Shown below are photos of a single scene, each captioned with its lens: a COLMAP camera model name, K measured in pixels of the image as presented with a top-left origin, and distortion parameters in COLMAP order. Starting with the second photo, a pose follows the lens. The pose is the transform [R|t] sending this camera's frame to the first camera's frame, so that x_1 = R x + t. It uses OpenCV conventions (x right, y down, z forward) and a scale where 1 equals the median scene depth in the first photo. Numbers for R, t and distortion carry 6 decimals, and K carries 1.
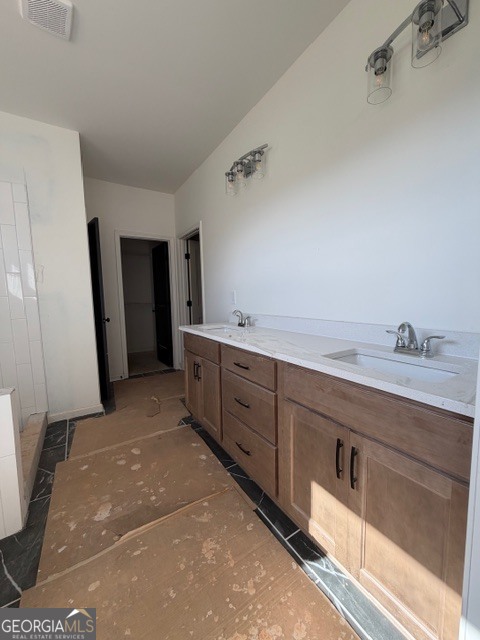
lens RADIAL K [[255.2, 0, 240.3], [0, 255.2, 318.2], [0, 0, 1]] dist [-0.001268, 0.000028]
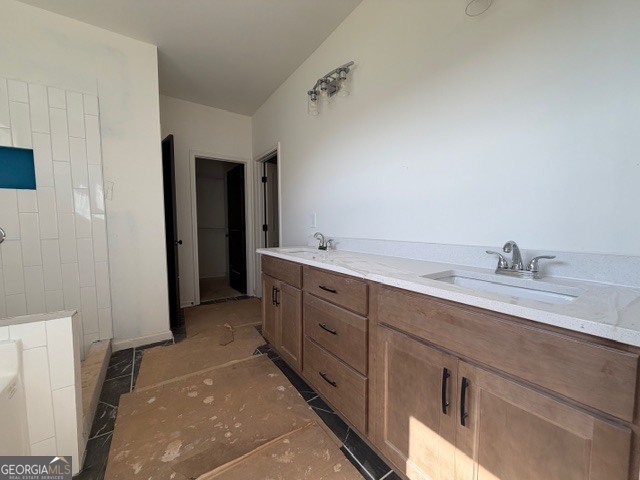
lens RADIAL K [[255.2, 0, 318.2], [0, 255.2, 239.6], [0, 0, 1]] dist [-0.001268, 0.000028]
pose [[0.999585, 0.014965, 0.024612, -0.041373], [-0.014236, 0.999462, -0.029560, 0.026280], [-0.025041, 0.029197, 0.999260, 0.050523]]
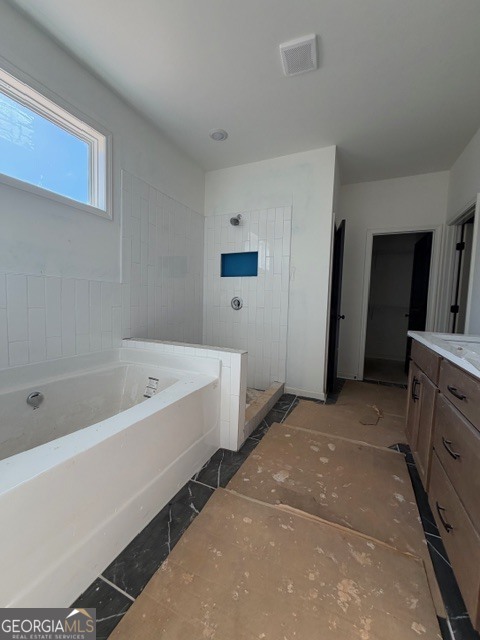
lens RADIAL K [[255.2, 0, 240.3], [0, 255.2, 318.2], [0, 0, 1]] dist [-0.001268, 0.000028]
pose [[0.545831, 0.099602, -0.831955, 0.168241], [-0.116968, 0.992245, 0.042051, 0.024020], [0.829691, 0.074359, 0.553248, 0.116917]]
